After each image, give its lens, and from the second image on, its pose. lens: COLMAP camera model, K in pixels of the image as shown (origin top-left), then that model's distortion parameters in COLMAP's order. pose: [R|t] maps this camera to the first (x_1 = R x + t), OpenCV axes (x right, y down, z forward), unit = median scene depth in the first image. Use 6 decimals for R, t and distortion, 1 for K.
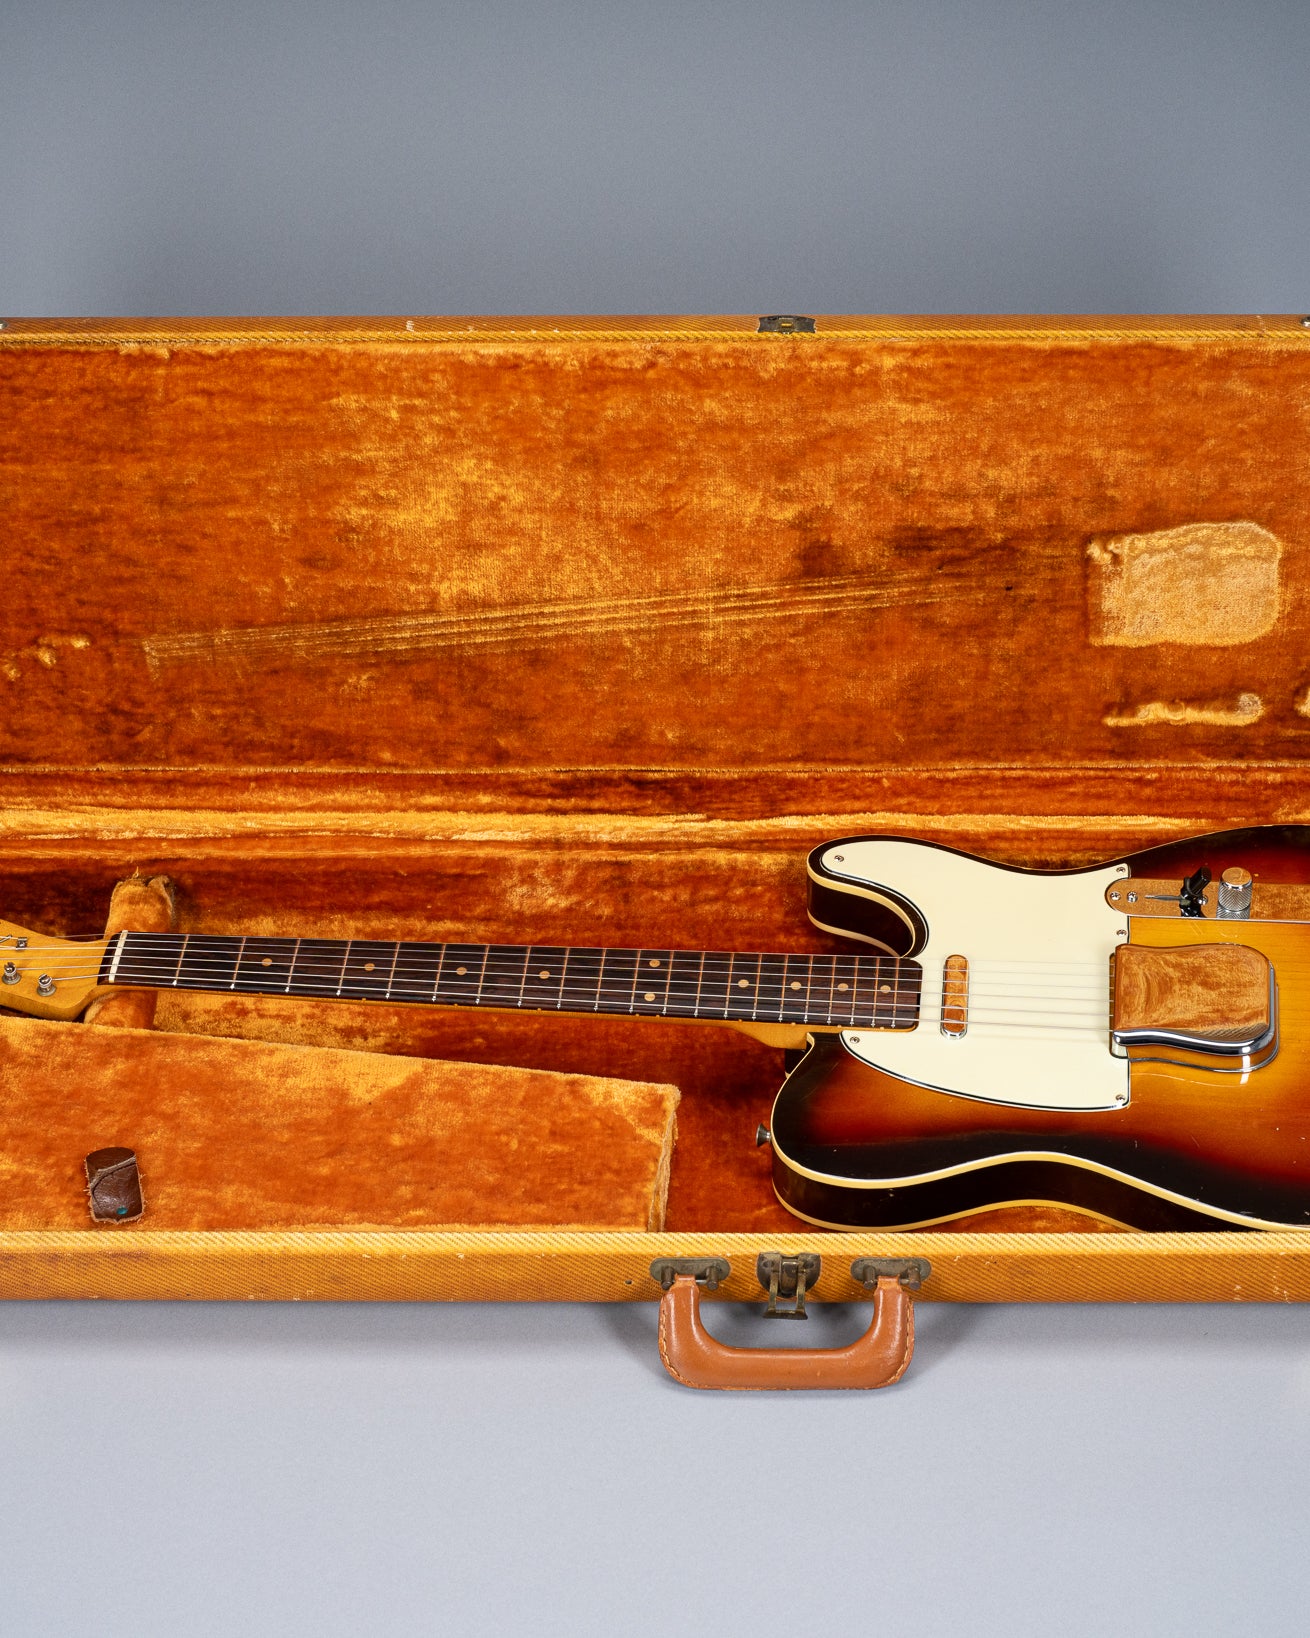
lens RADIAL K [[3909.0, 0, 655.0], [0, 3909.0, 819.0], [0, 0, 1]] dist [-0.033589, -0.264895]
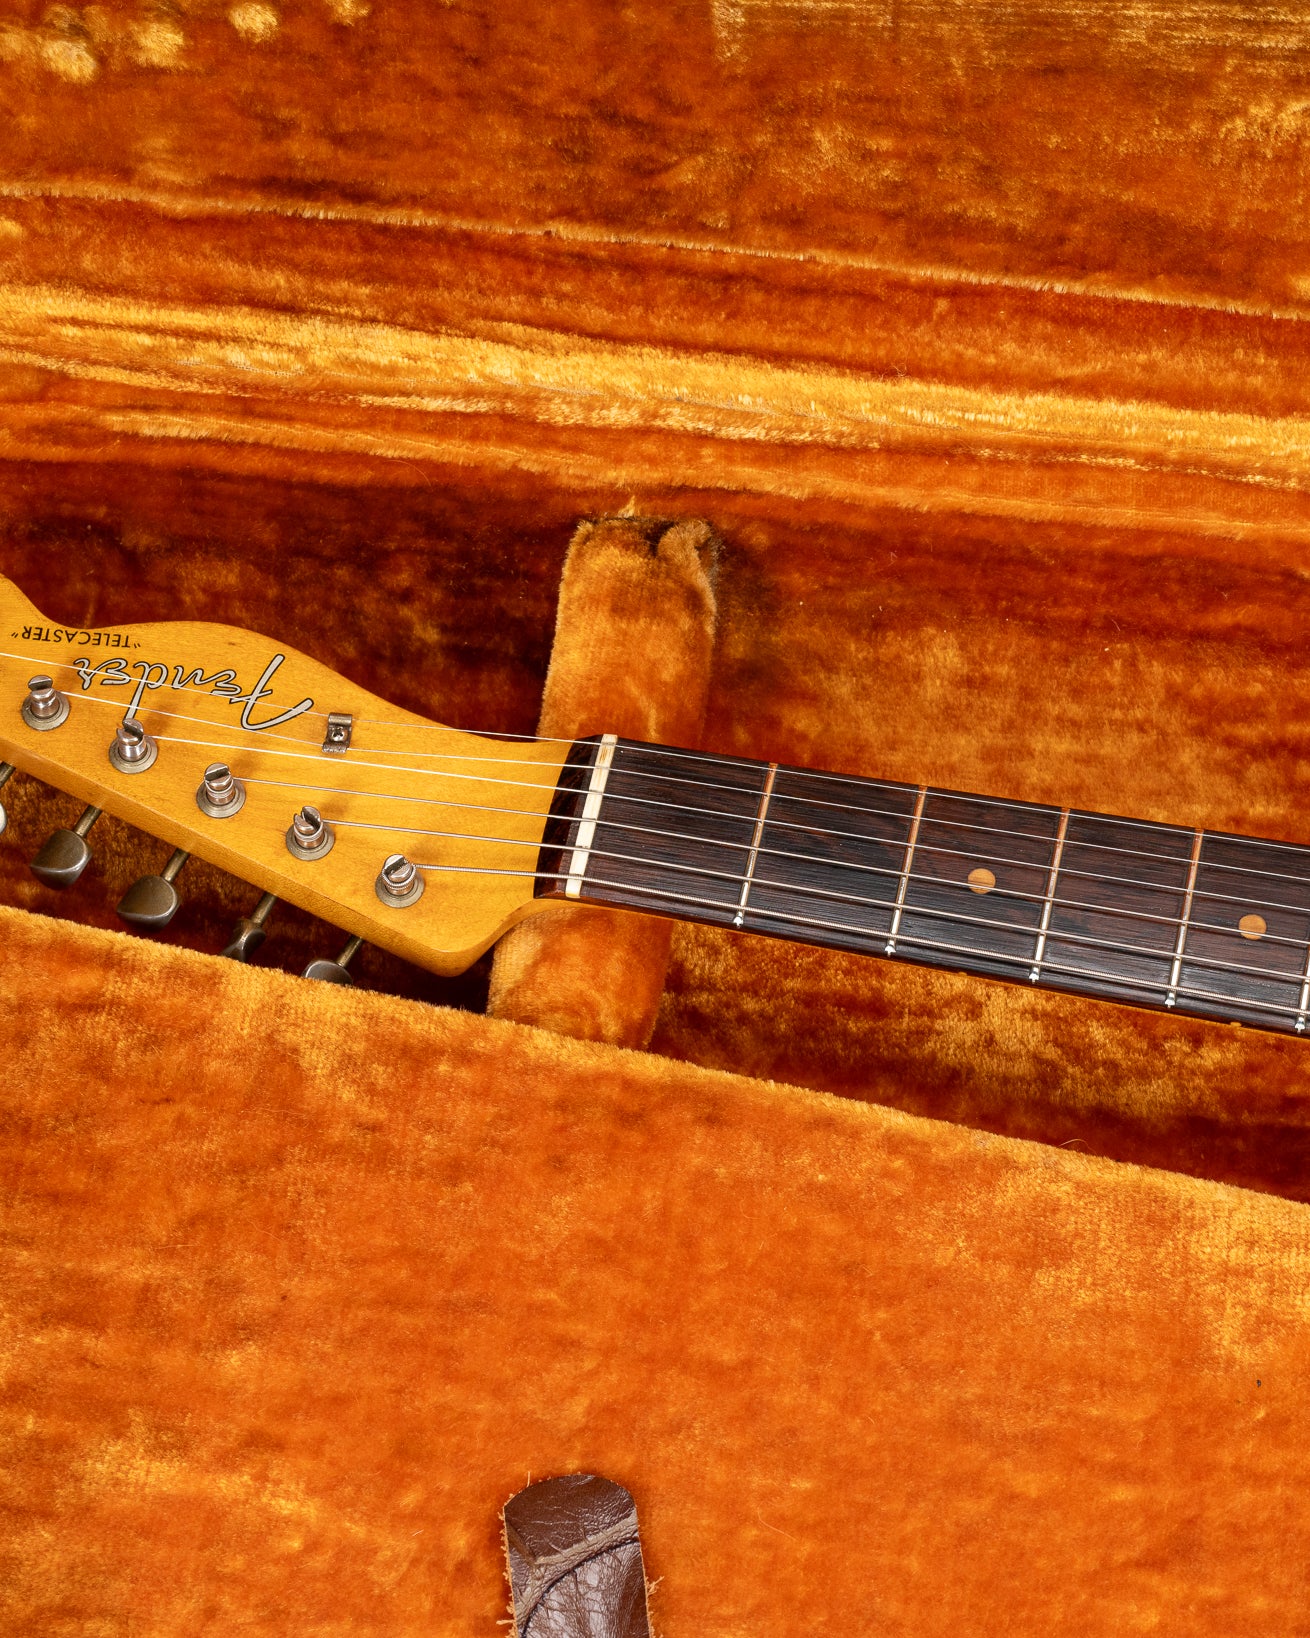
lens RADIAL K [[4277.7, 0, 655.0], [0, 4277.7, 819.0], [0, 0, 1]] dist [-0.107483, -0.342944]
pose [[0.995269, 0.093225, -0.027359, -0.116626], [-0.077585, 0.932116, 0.353751, -0.110497], [0.058480, -0.349954, 0.934940, 0.592937]]
